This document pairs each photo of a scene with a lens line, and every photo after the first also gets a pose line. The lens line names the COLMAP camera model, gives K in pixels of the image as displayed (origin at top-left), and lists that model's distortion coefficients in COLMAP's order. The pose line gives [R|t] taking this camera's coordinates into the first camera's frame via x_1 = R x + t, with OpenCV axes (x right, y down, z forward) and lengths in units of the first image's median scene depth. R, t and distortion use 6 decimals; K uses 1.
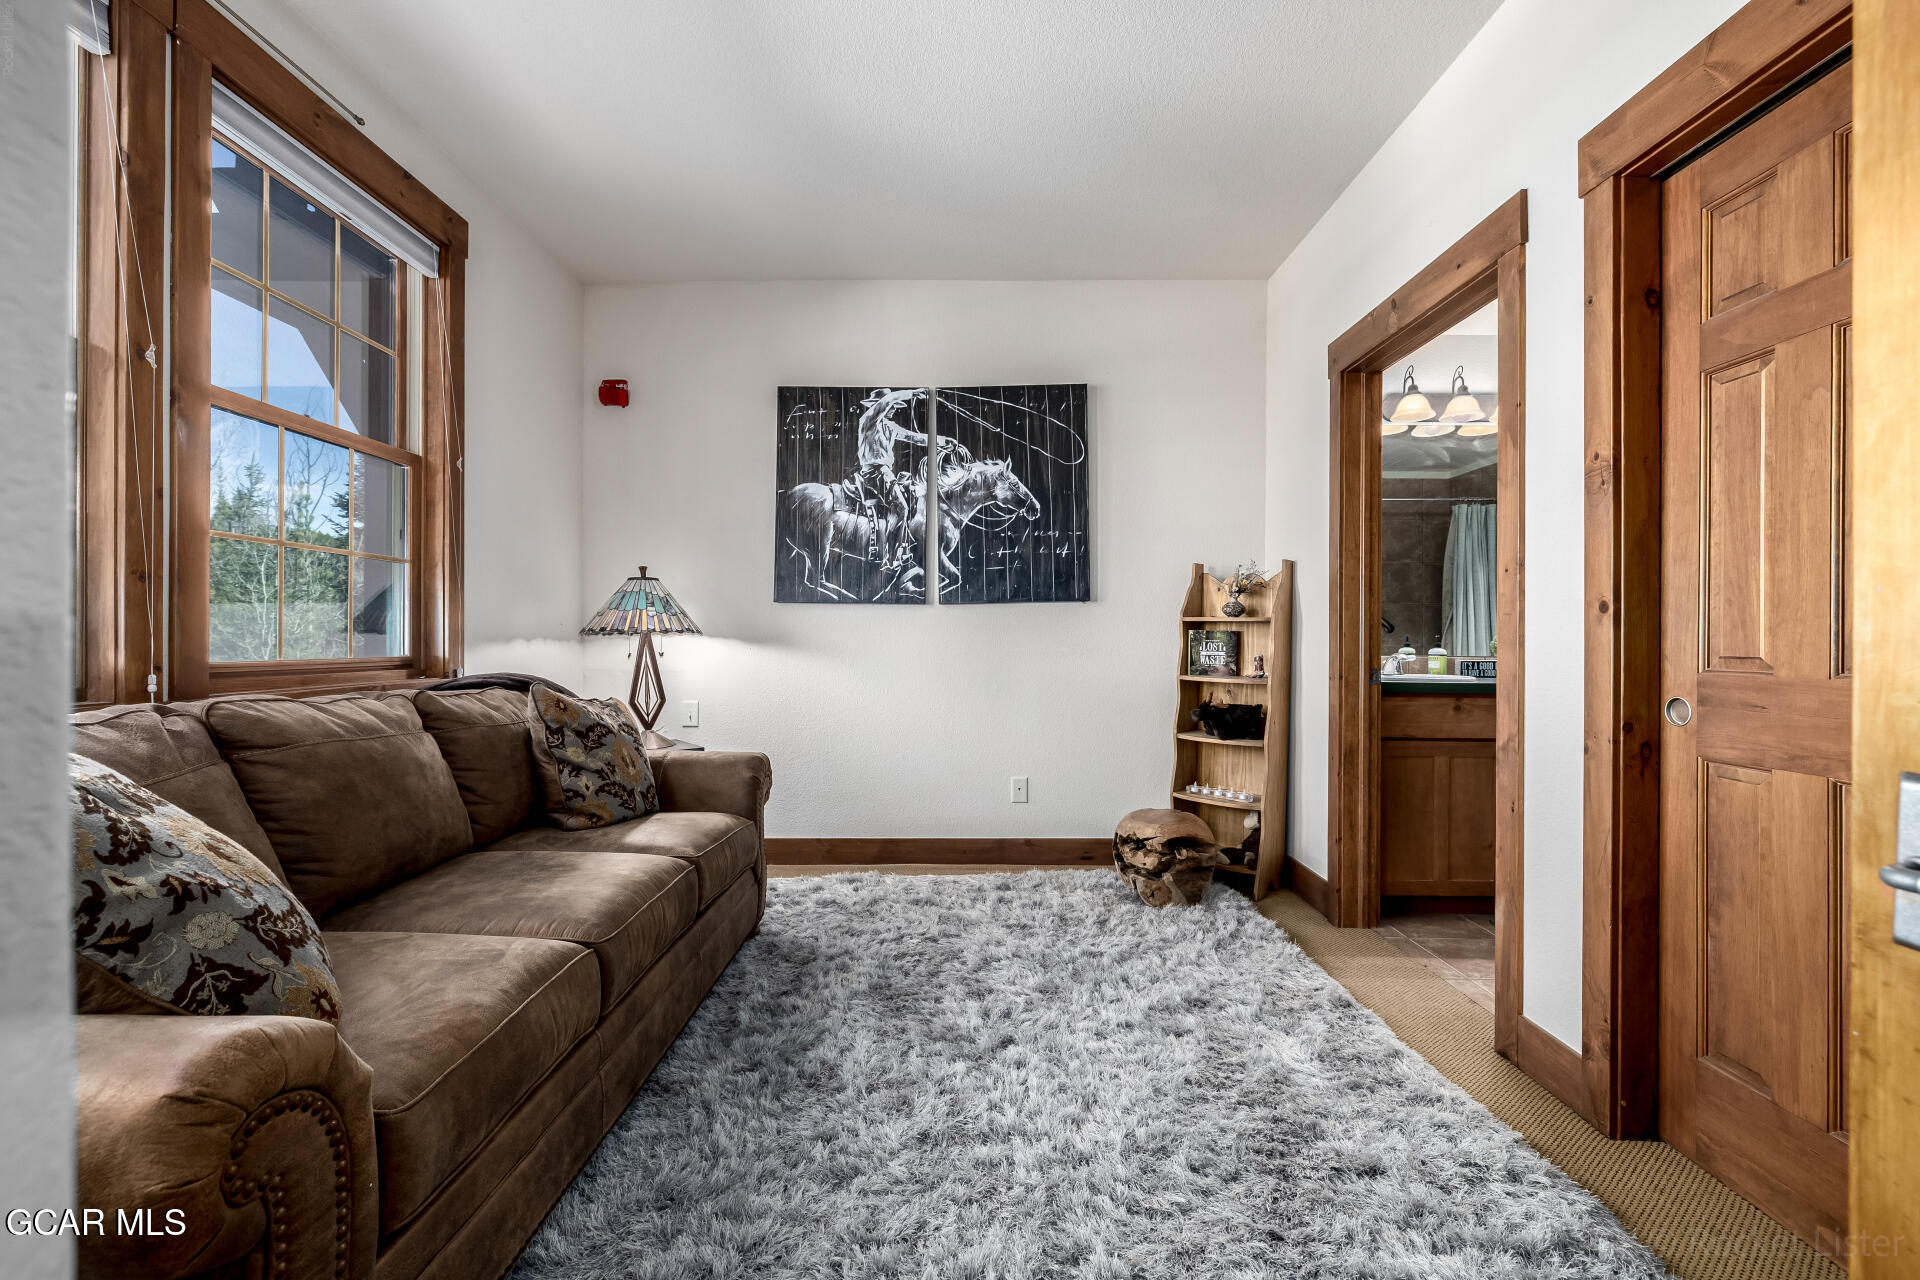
lens RADIAL K [[807.9, 0, 958.9], [0, 807.9, 640.6], [0, 0, 1]] dist [-0.002386, 0.000188]
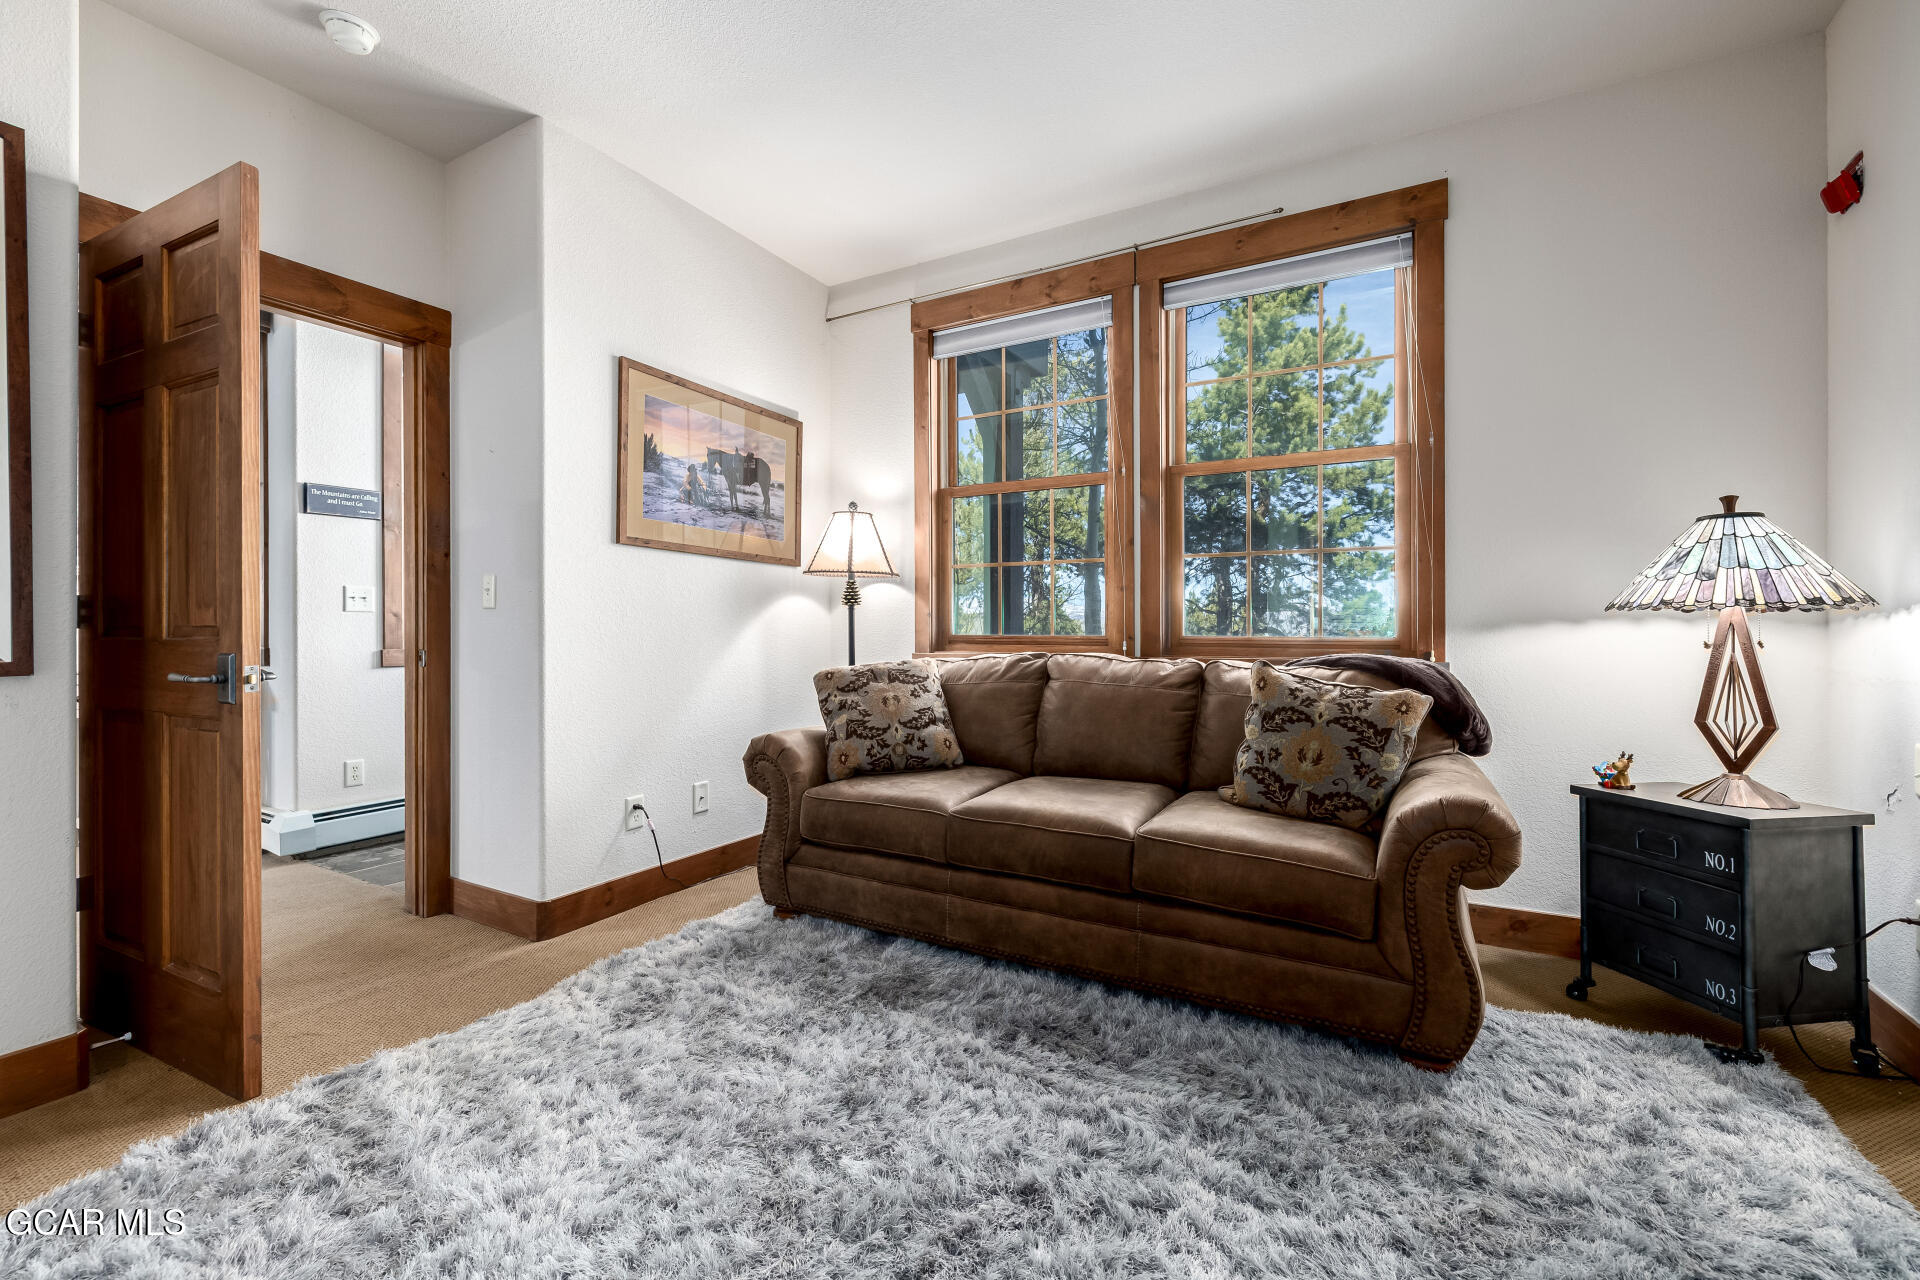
lens RADIAL K [[807.9, 0, 956.0], [0, 807.9, 634.0], [0, 0, 1]] dist [-0.002386, 0.000188]
pose [[-0.482797, -0.006206, -0.875711, 0.482154], [-0.004829, 0.999979, -0.004424, 0.018455], [0.875719, 0.002093, -0.482816, 0.943416]]
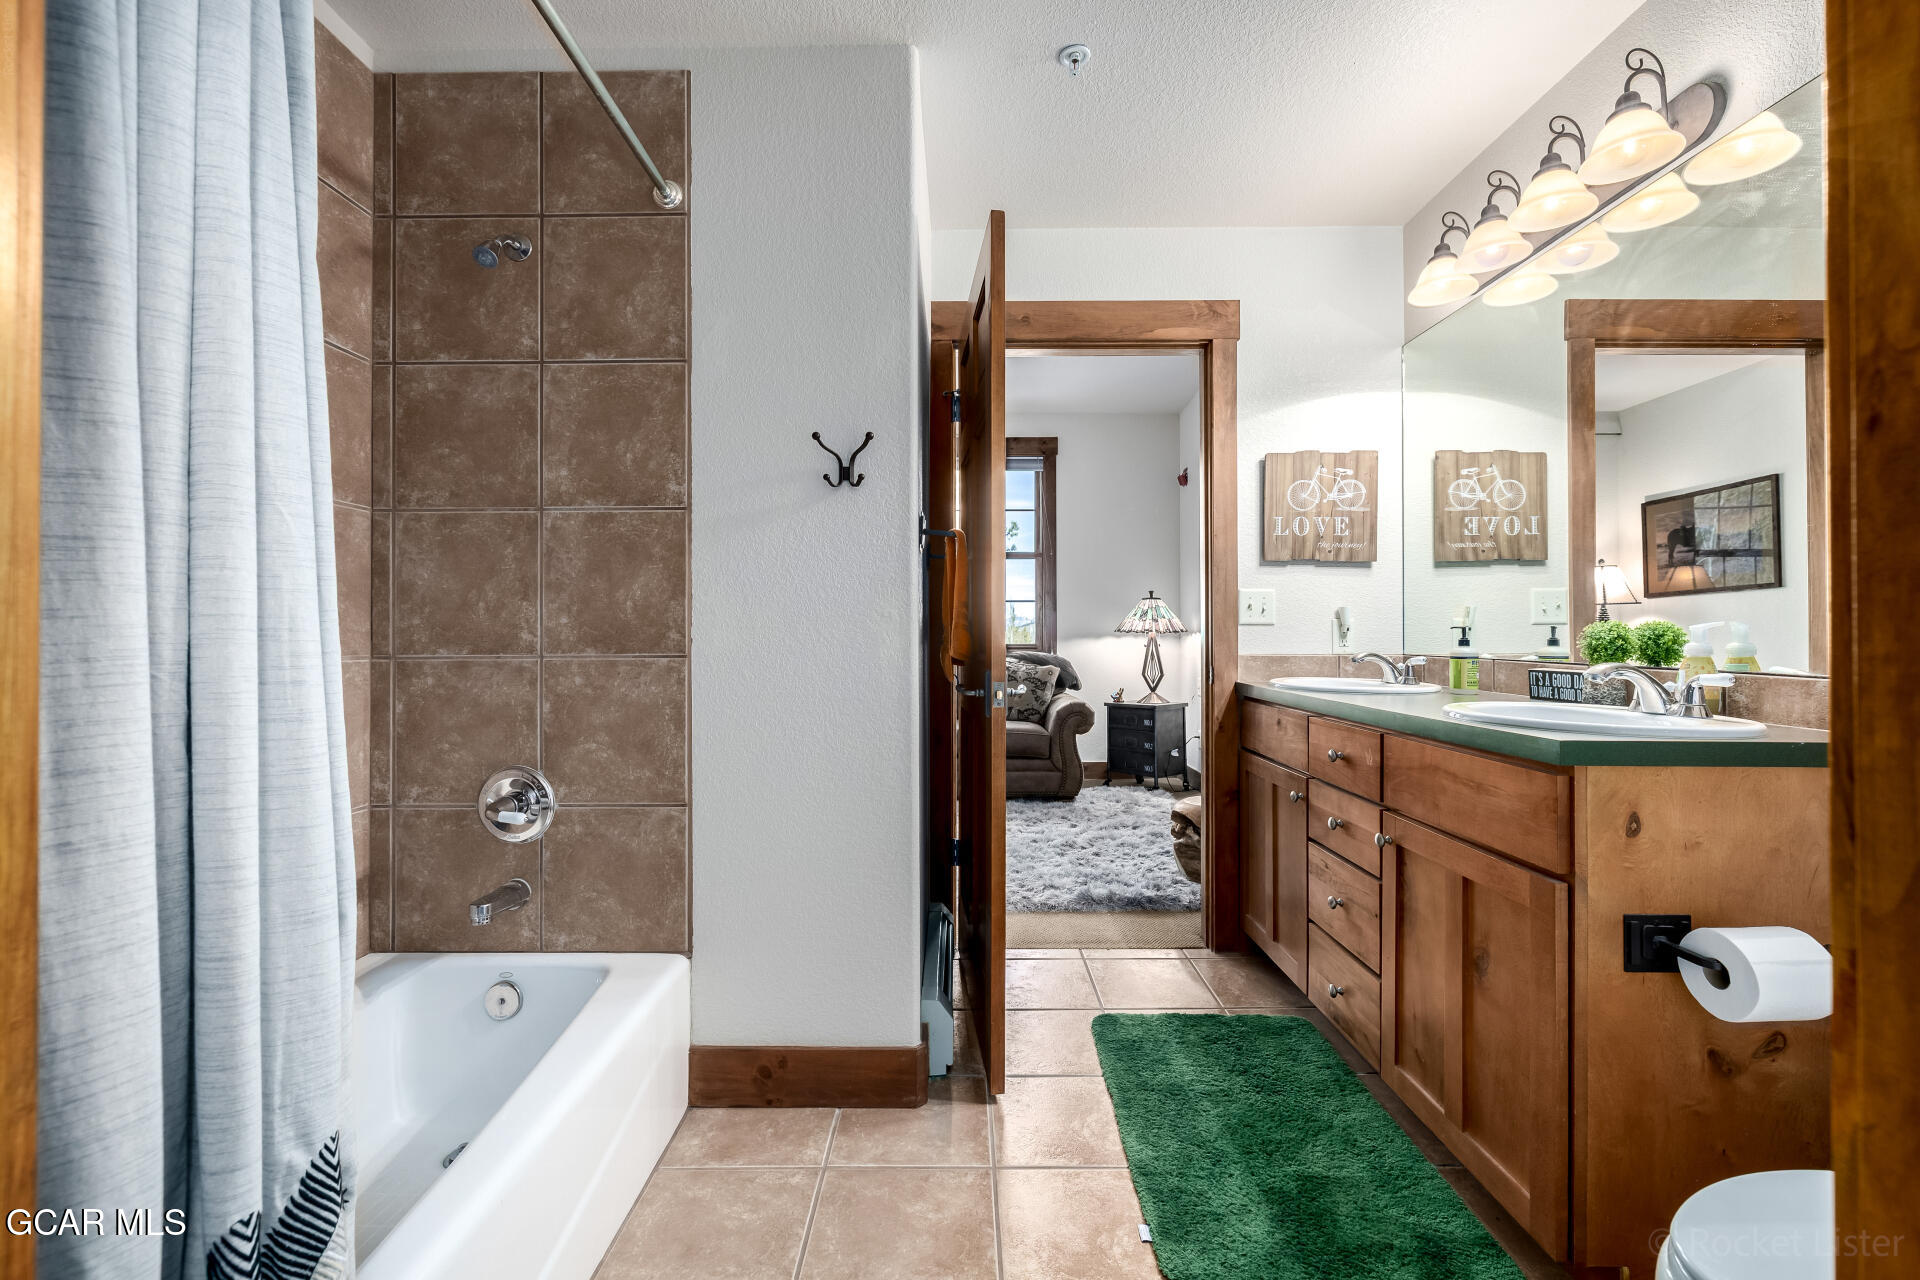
lens RADIAL K [[807.9, 0, 962.5], [0, 807.9, 646.4], [0, 0, 1]] dist [-0.002386, 0.000188]
pose [[0.014816, -0.002539, -0.999887, 1.454577], [-0.000392, 0.999997, -0.002545, 0.027166], [0.999890, 0.000430, 0.014815, 0.717139]]
